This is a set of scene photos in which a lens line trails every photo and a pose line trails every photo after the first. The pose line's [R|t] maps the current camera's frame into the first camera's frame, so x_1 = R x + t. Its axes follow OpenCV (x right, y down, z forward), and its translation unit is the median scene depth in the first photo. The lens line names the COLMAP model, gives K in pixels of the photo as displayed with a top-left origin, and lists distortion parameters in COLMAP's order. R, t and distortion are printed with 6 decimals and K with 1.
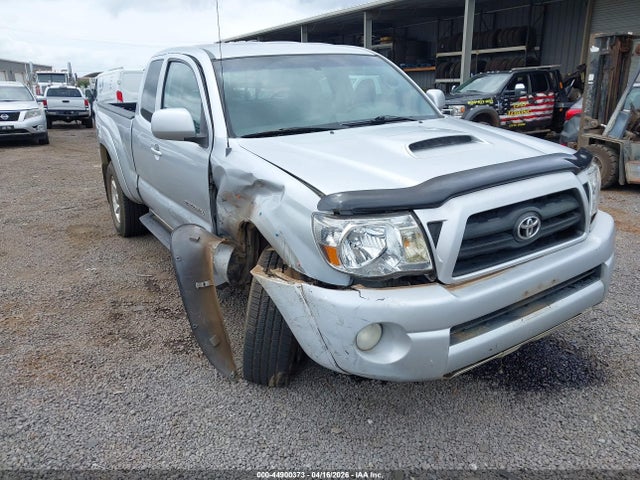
lens RADIAL K [[484.3, 0, 318.3], [0, 484.3, 266.7], [0, 0, 1]] dist [-0.006642, -0.007540]
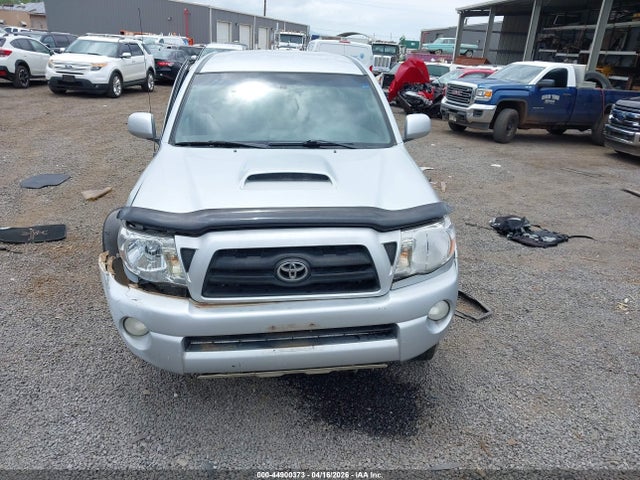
lens RADIAL K [[479.7, 0, 323.4], [0, 479.7, 259.0], [0, 0, 1]] dist [0.082347, -0.097613]
pose [[0.899744, 0.226514, -0.373031, 0.901989], [-0.209279, 0.974008, 0.086667, -0.218093], [0.382966, 0.000089, 0.923762, 0.019011]]
